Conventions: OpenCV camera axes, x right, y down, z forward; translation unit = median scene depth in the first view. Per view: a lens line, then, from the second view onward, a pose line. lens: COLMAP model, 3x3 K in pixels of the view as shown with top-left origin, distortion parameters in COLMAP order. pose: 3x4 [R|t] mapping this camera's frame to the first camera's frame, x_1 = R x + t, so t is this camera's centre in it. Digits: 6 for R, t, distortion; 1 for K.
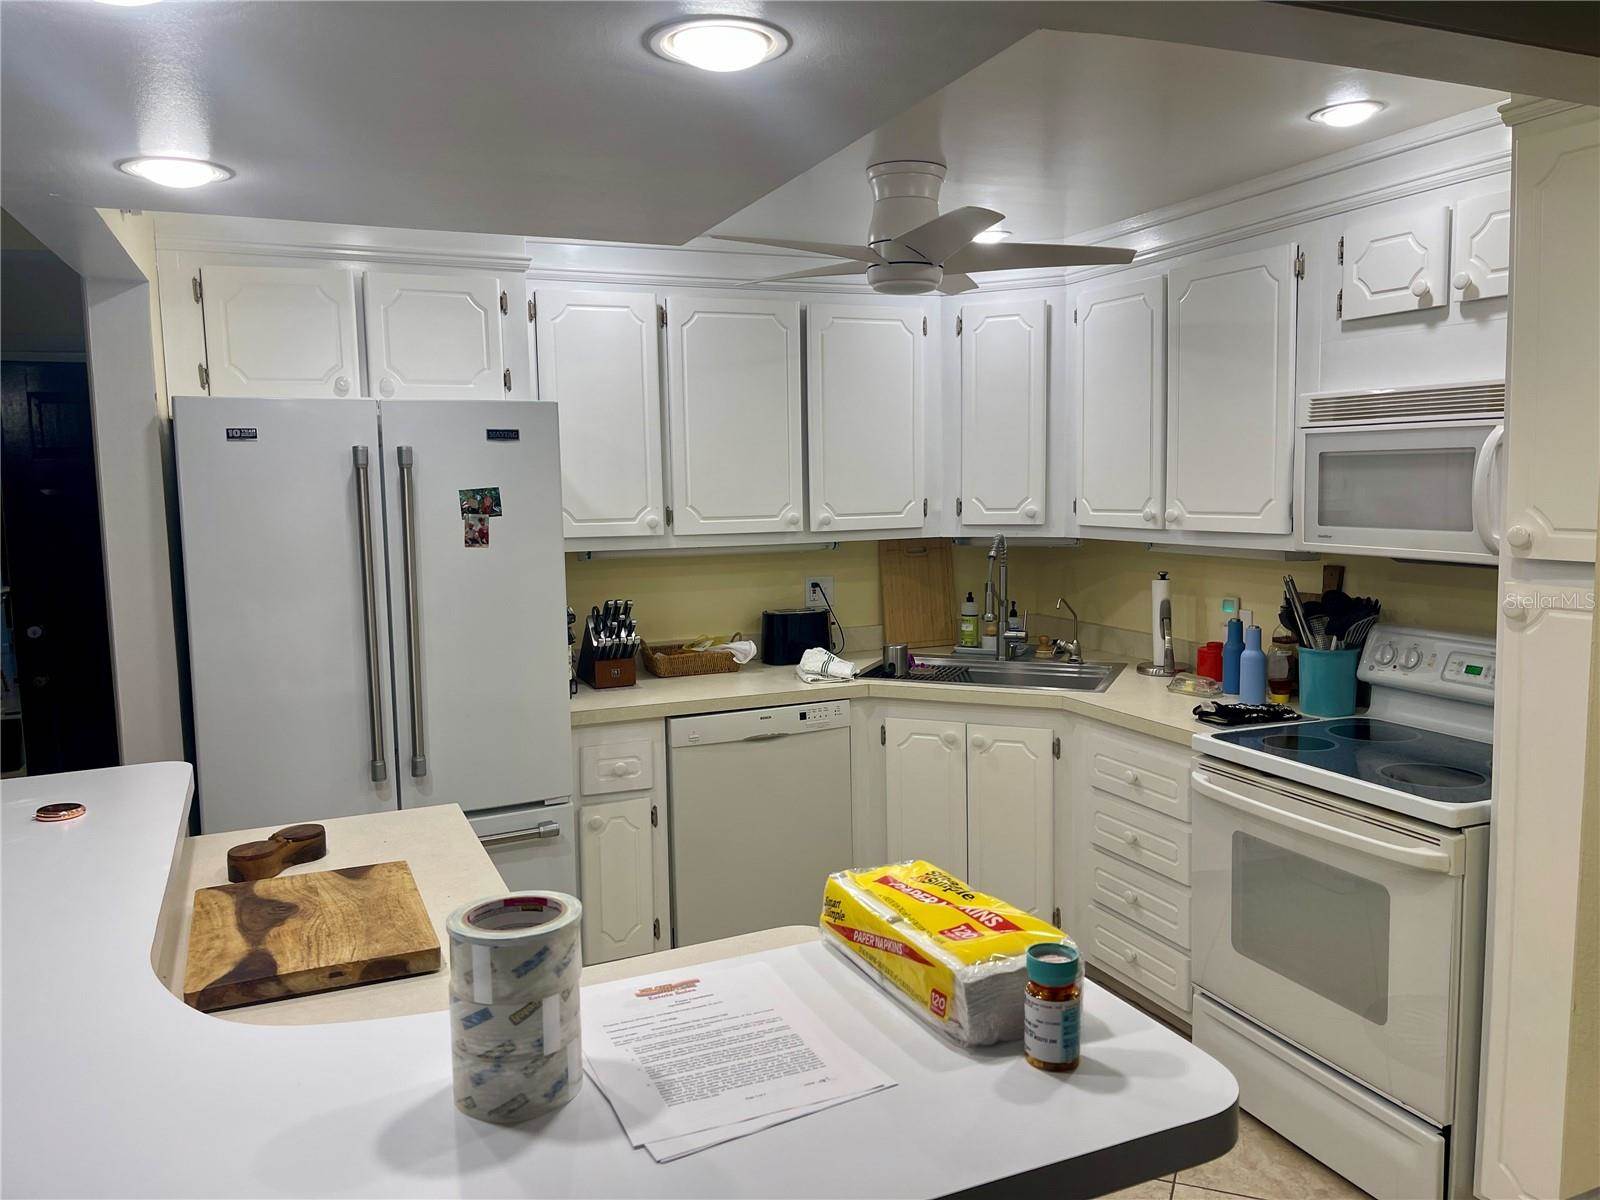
lens RADIAL K [[1211.0, 0, 795.0], [0, 1211.0, 597.9], [0, 0, 1]] dist [0.038801, -0.045136]
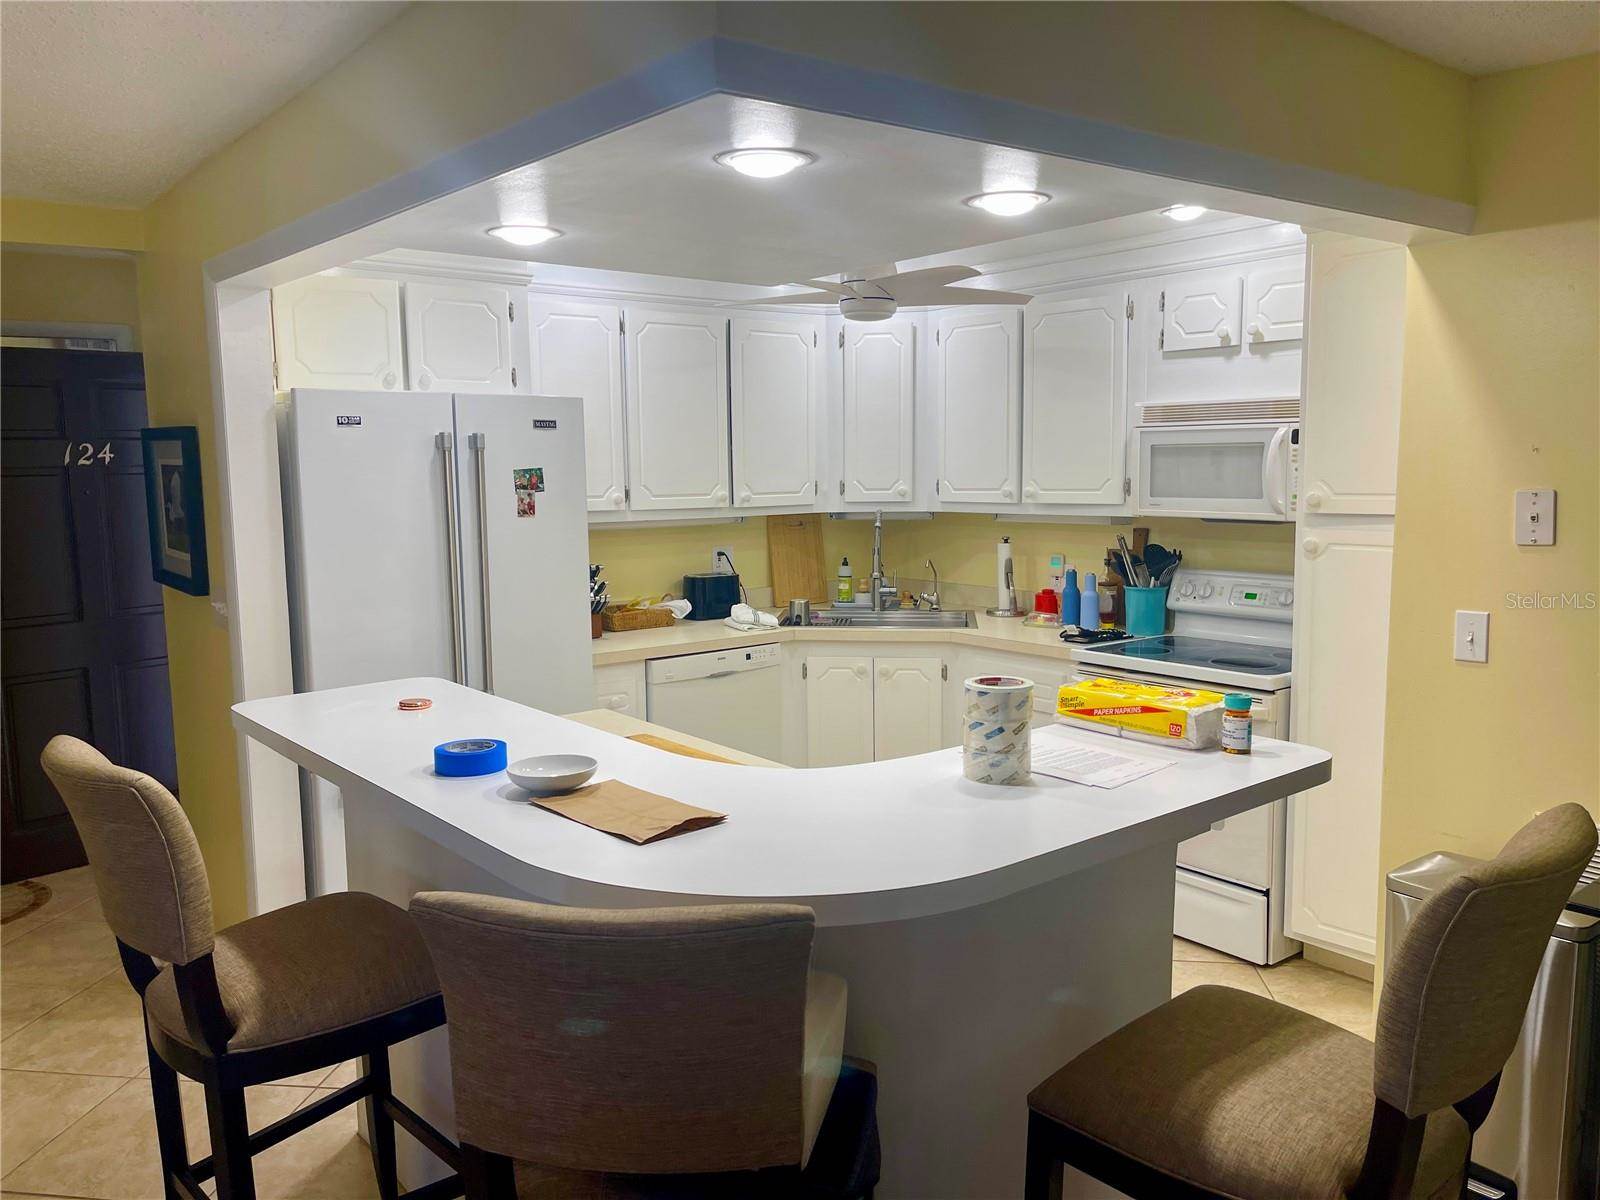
lens RADIAL K [[1211.0, 0, 783.3], [0, 1211.0, 603.3], [0, 0, 1]] dist [0.038801, -0.045136]
pose [[0.964514, -0.025155, 0.262830, -0.326005], [0.022498, 0.999661, 0.013114, 0.032742], [-0.263071, -0.006736, 0.964753, -0.225504]]
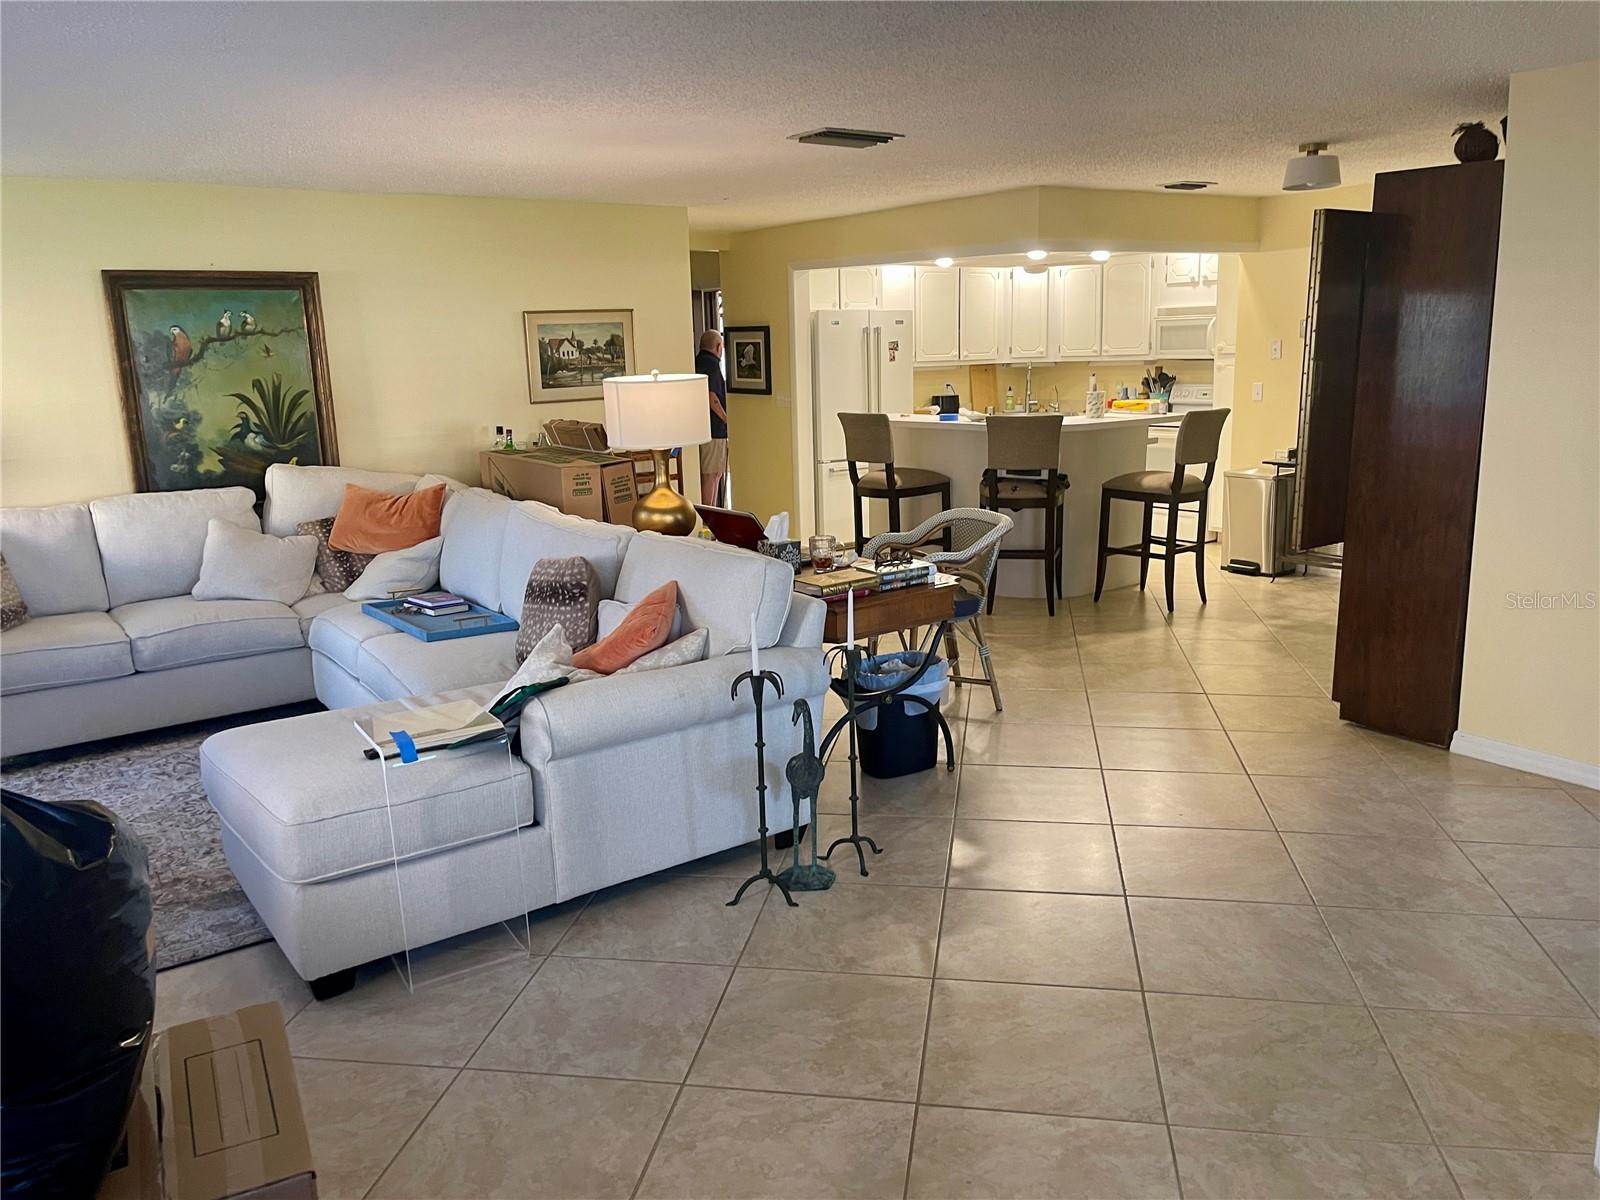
lens RADIAL K [[1211.0, 0, 802.0], [0, 1211.0, 592.9], [0, 0, 1]] dist [0.038801, -0.045136]
pose [[0.974606, -0.053542, 0.217433, -1.099150], [0.033297, 0.994850, 0.095729, 0.216056], [-0.221438, -0.086058, 0.971370, -1.756815]]
